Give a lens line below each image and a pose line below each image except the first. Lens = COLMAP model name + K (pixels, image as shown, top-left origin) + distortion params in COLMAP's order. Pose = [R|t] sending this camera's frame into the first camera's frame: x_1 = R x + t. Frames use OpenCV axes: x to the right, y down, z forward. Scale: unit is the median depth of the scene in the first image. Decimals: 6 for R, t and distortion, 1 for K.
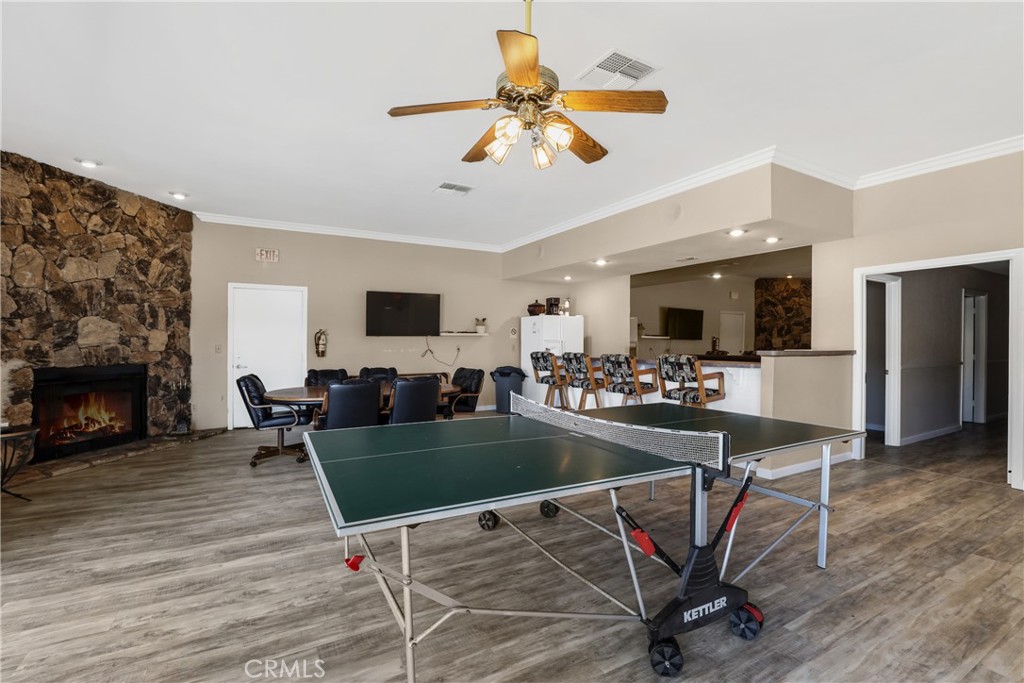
lens RADIAL K [[471.2, 0, 517.4], [0, 471.2, 353.4], [0, 0, 1]] dist [-0.039044, 0.008213]
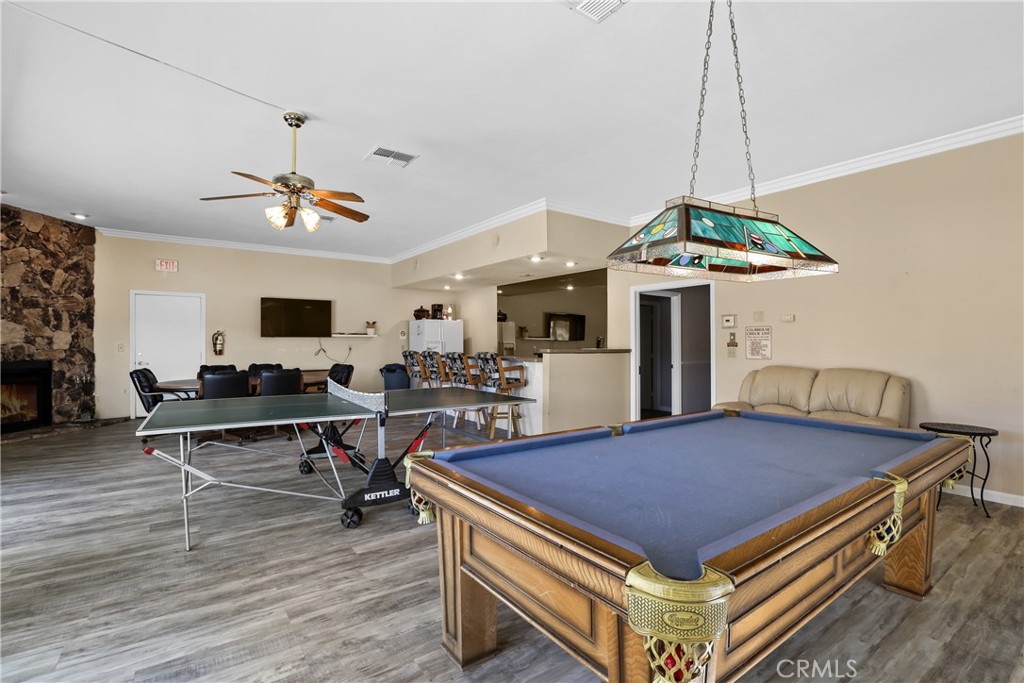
lens RADIAL K [[471.2, 0, 519.0], [0, 471.2, 358.3], [0, 0, 1]] dist [-0.039044, 0.008213]
pose [[0.994076, -0.000788, 0.108682, 0.252984], [-0.000130, 0.999964, 0.008441, 0.008047], [-0.108685, -0.008405, 0.994041, -0.281573]]
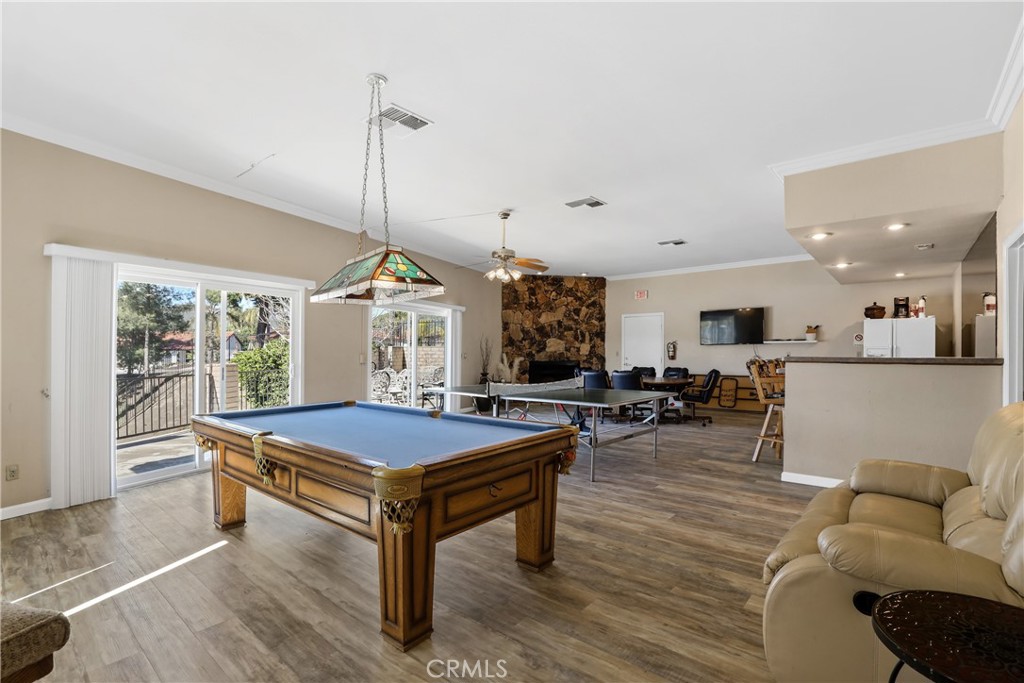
lens RADIAL K [[471.2, 0, 509.6], [0, 471.2, 349.8], [0, 0, 1]] dist [-0.039044, 0.008213]
pose [[0.336034, -0.003399, -0.941844, 1.053114], [-0.017820, 0.999792, -0.009966, -0.000114], [0.941681, 0.020132, 0.335903, 0.056079]]
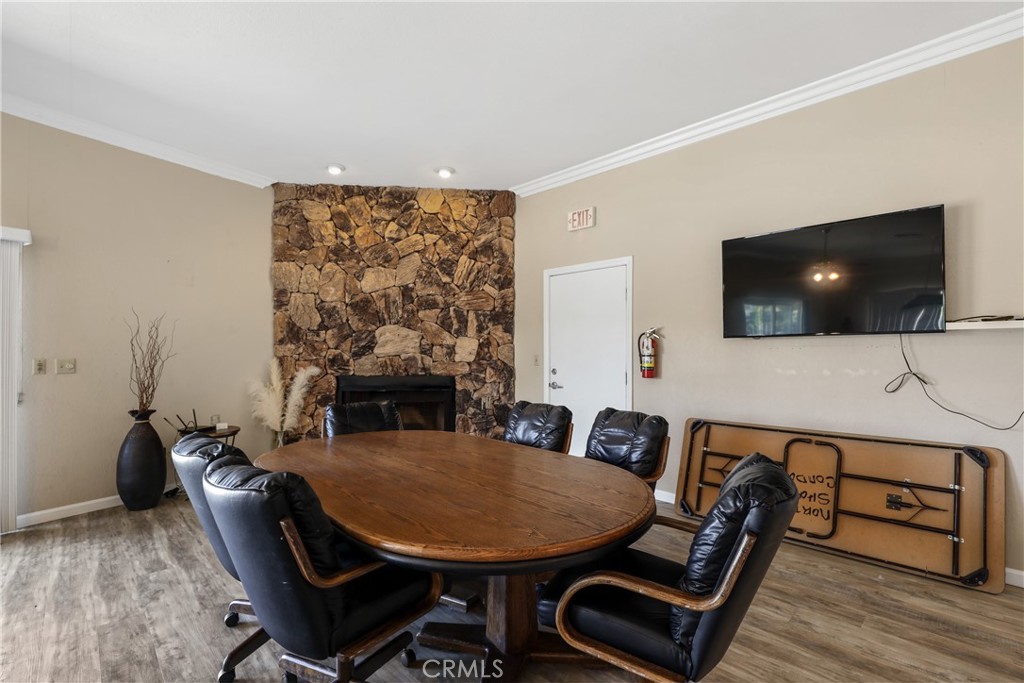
lens RADIAL K [[471.2, 0, 510.2], [0, 471.2, 349.8], [0, 0, 1]] dist [-0.039044, 0.008213]
pose [[0.246725, -0.004246, -0.969076, 0.104475], [-0.021984, 0.999709, -0.009977, -0.022668], [0.968836, 0.023765, 0.246560, 0.953172]]
